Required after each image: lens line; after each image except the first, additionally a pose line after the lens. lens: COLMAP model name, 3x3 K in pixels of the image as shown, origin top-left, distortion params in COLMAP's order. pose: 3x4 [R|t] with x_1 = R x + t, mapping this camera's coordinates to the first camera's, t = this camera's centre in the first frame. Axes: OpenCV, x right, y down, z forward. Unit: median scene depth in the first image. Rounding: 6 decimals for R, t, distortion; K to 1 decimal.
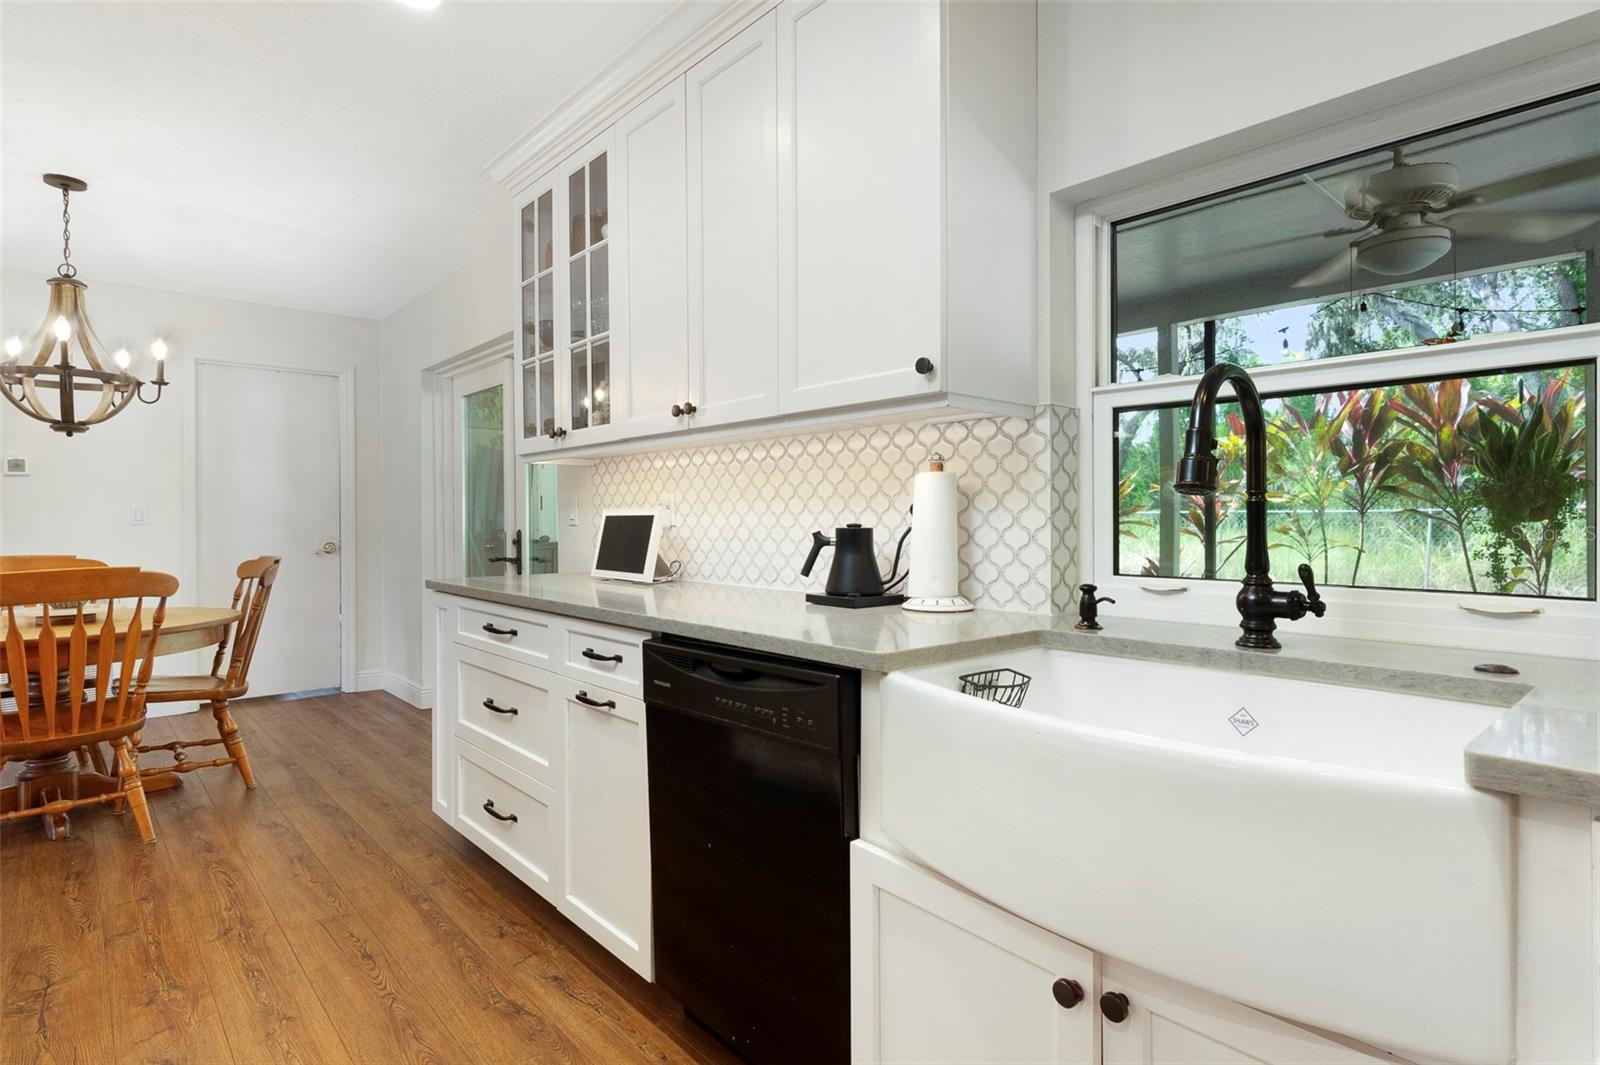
lens RADIAL K [[827.9, 0, 793.8], [0, 827.9, 525.6], [0, 0, 1]] dist [-0.000726, -0.000119]
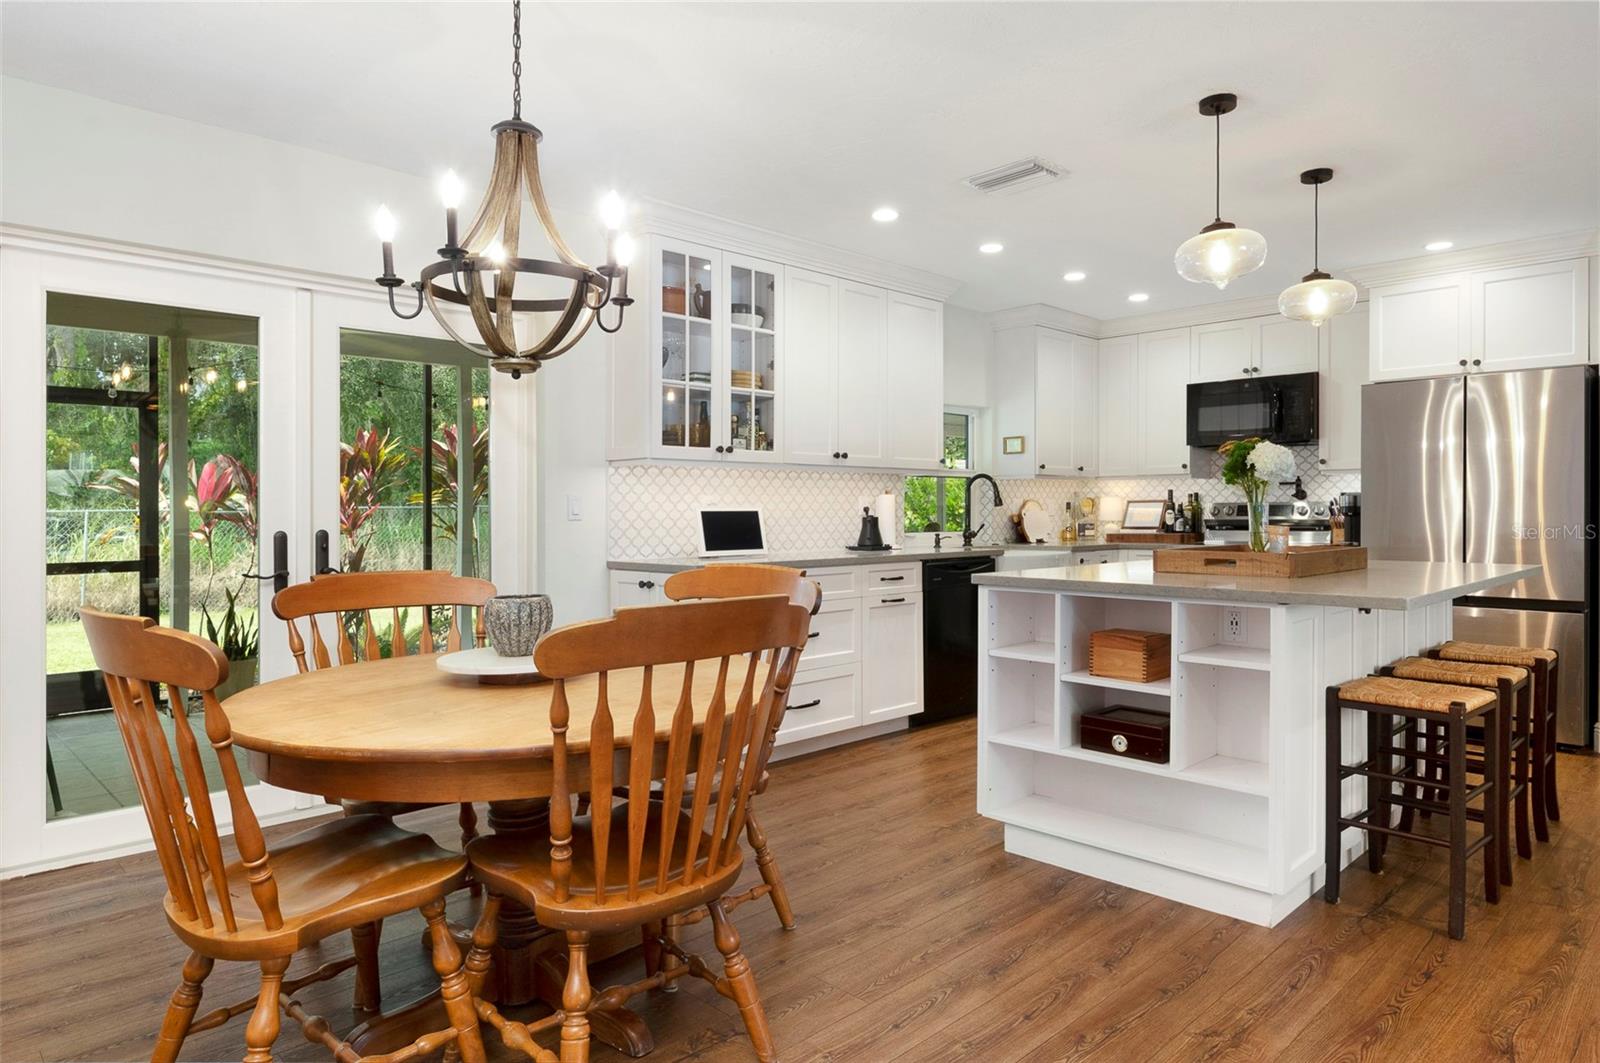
lens RADIAL K [[946.4, 0, 800.0], [0, 946.4, 531.5], [0, 0, 1]] dist [-0.001845, -0.000479]
pose [[-0.028136, -0.015634, 0.999482, -2.494407], [0.014372, 0.999768, 0.016043, -0.001927], [-0.999501, 0.014815, -0.027905, 1.258860]]
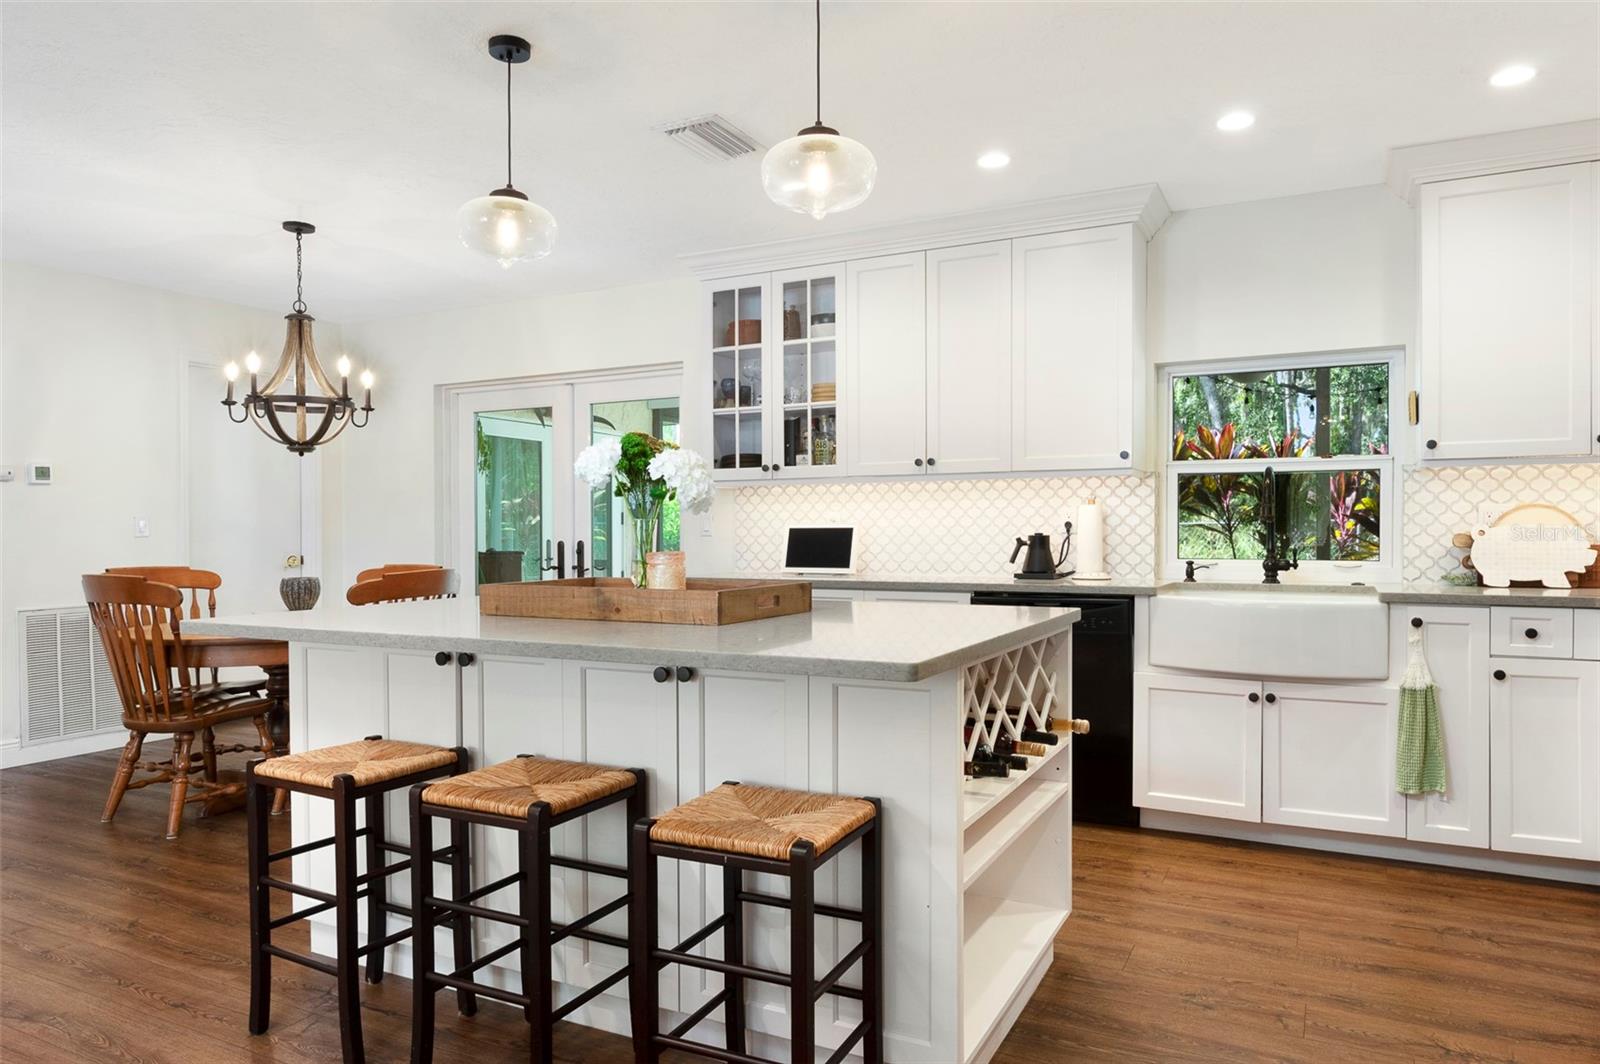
lens RADIAL K [[1053.3, 0, 800.9], [0, 1053.3, 548.7], [0, 0, 1]] dist [-0.004191, -0.000931]
pose [[0.930002, -0.005121, 0.367519, -1.200507], [0.002939, 0.999975, 0.006497, 0.015234], [-0.367543, -0.004962, 0.929993, -0.874604]]
